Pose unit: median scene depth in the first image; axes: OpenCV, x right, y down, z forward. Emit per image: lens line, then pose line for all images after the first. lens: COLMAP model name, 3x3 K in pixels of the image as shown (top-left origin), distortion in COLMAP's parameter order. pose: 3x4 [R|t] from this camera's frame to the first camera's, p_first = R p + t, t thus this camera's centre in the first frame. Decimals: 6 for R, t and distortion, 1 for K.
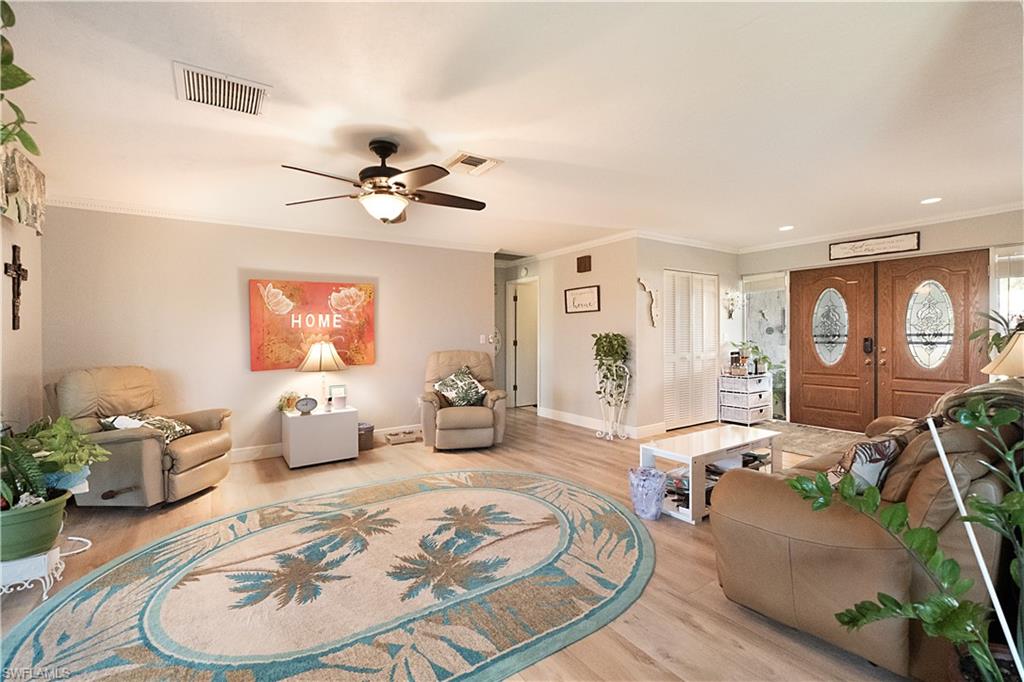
lens RADIAL K [[443.2, 0, 512.9], [0, 443.2, 331.4], [0, 0, 1]] dist [-0.001063, -0.000959]
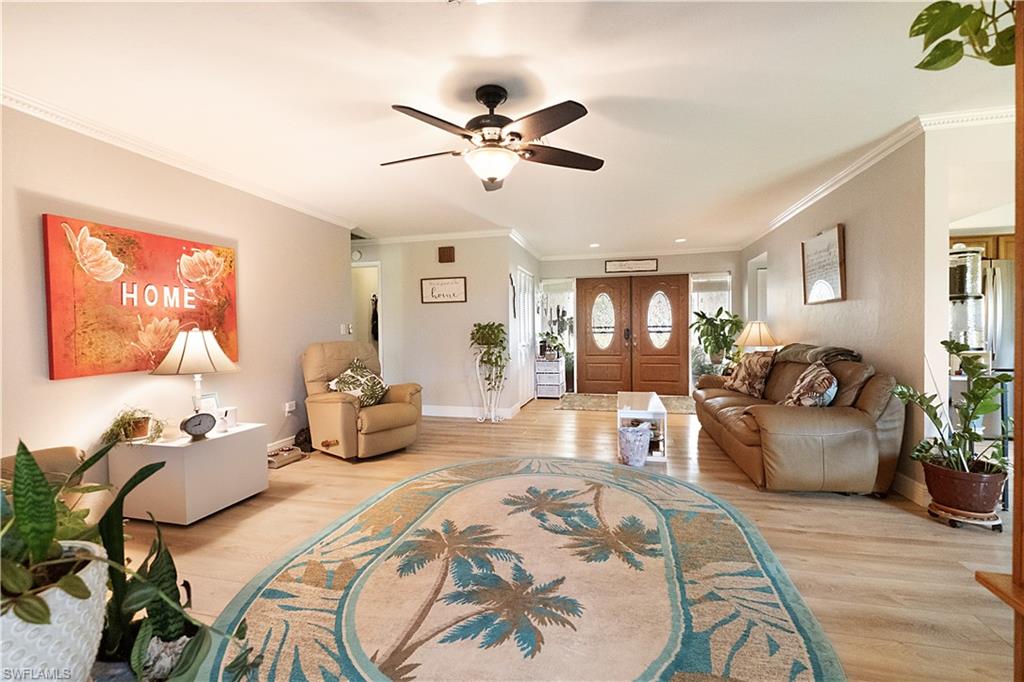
lens RADIAL K [[440.4, 0, 511.0], [0, 440.4, 339.1], [0, 0, 1]] dist [0.000012, -0.000204]
pose [[0.750135, -0.011059, 0.661192, -0.705812], [-0.002731, 0.999800, 0.019821, 0.034662], [-0.661279, -0.016675, 0.749955, 0.276557]]
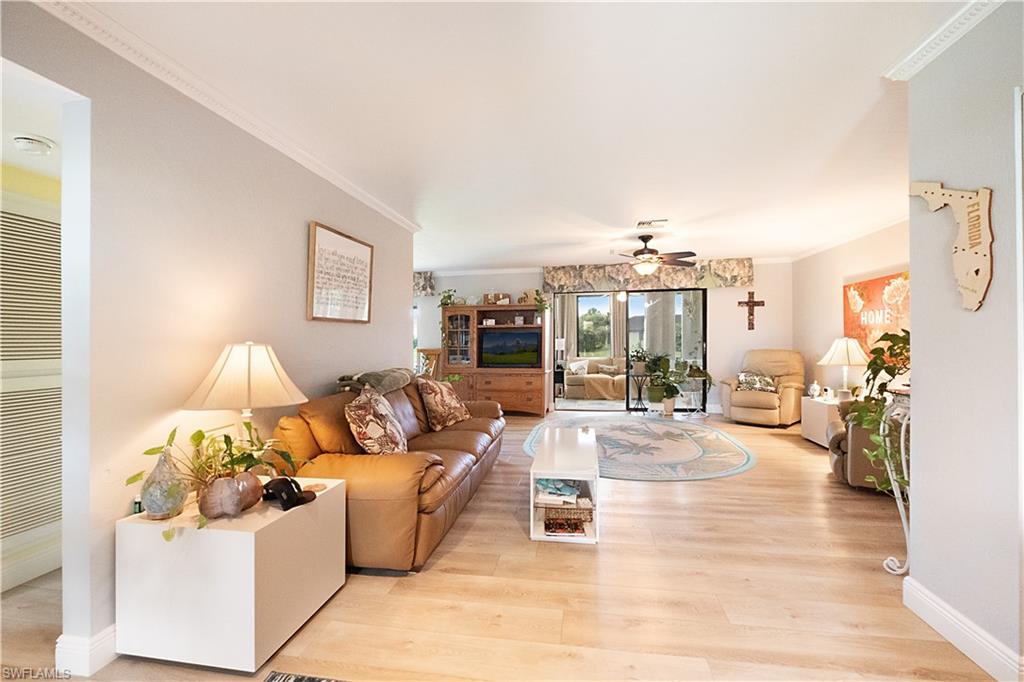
lens RADIAL K [[437.5, 0, 512.0], [0, 437.5, 341.0], [0, 0, 1]] dist [-0.007689, -0.000060]
pose [[-0.698642, 0.023896, -0.715072, 1.228702], [0.026758, 0.999616, 0.007261, 0.002069], [0.714971, -0.014061, -0.699013, 1.604256]]
